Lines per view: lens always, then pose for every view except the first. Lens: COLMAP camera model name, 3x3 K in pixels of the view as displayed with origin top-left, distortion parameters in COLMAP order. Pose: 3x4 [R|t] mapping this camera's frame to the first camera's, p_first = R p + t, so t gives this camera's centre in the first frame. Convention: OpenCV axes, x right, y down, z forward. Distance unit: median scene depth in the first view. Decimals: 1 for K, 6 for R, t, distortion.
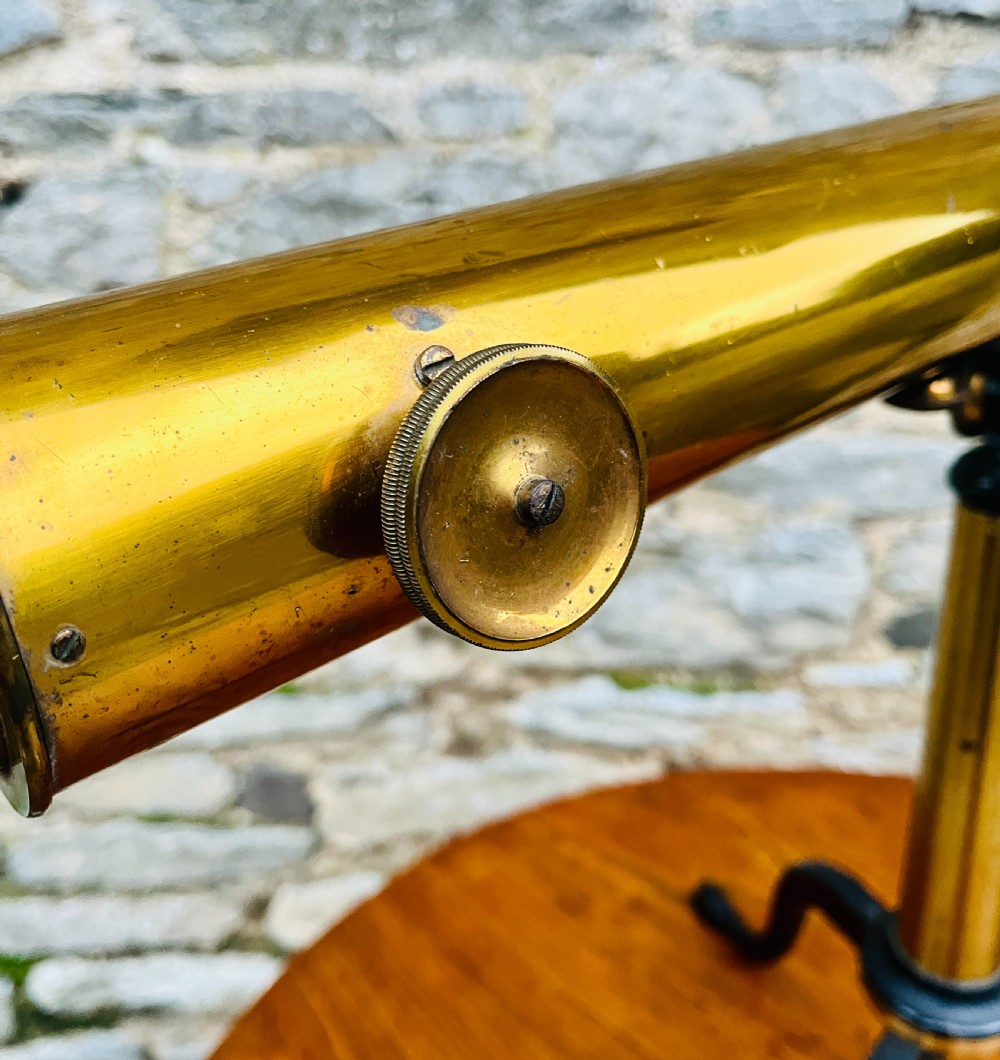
lens RADIAL K [[1048.9, 0, 502.0], [0, 1048.9, 482.1], [0, 0, 1]] dist [0.006316, 0.000000]
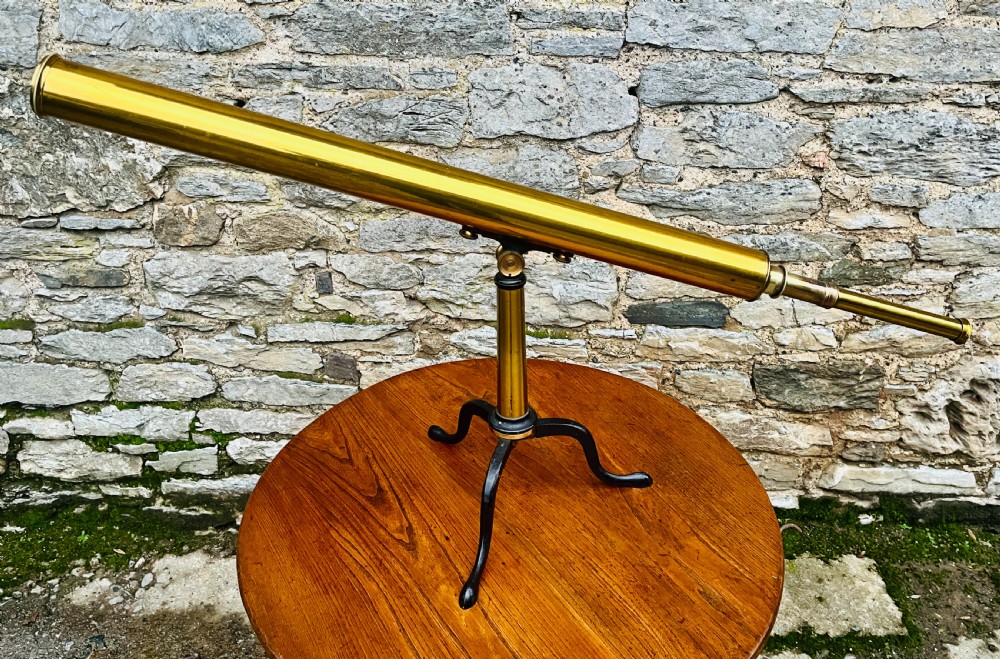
lens RADIAL K [[854.7, 0, 503.4], [0, 854.7, 249.4], [0, 0, 1]] dist [0.077602, -0.095168]
pose [[0.995611, 0.064864, -0.067458, 0.275006], [-0.059469, 0.995089, 0.079123, -0.134046], [0.072259, -0.074764, 0.994580, -0.899321]]
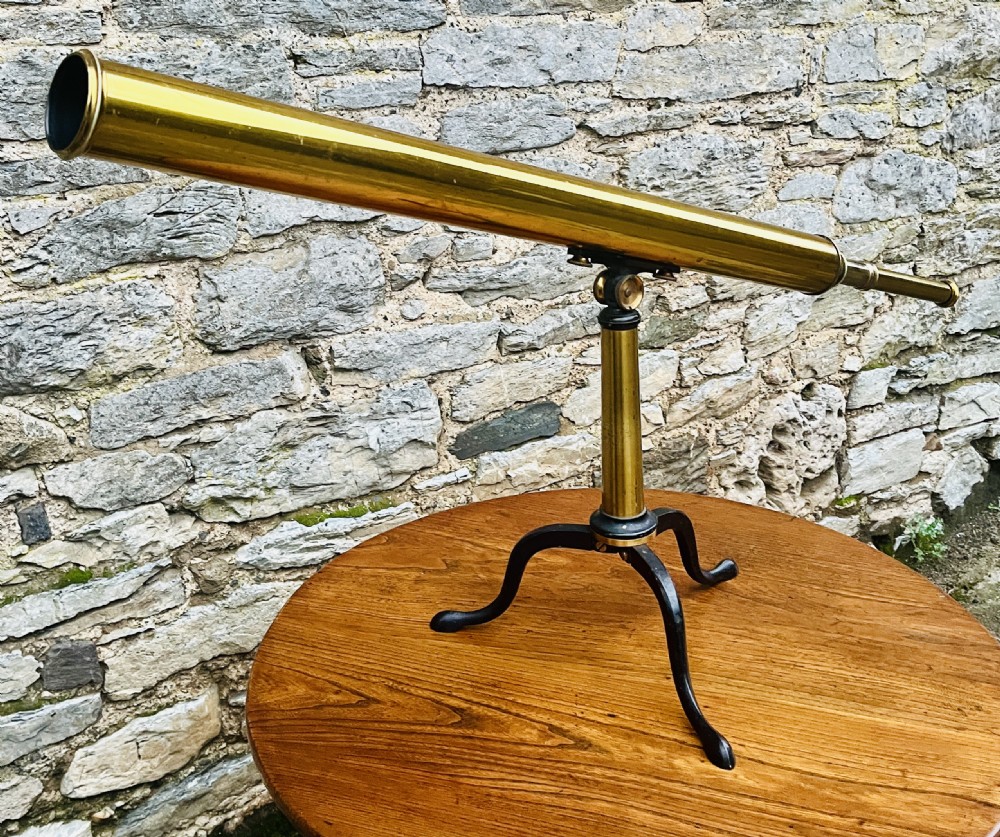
lens RADIAL K [[1196.8, 0, 477.8], [0, 1196.8, 237.8], [0, 0, 1]] dist [0.044353, 0.000000]
pose [[0.851788, -0.107476, 0.512743, -0.599082], [0.182295, 0.978372, -0.097758, 0.021025], [-0.491147, 0.176740, 0.852958, -0.733503]]
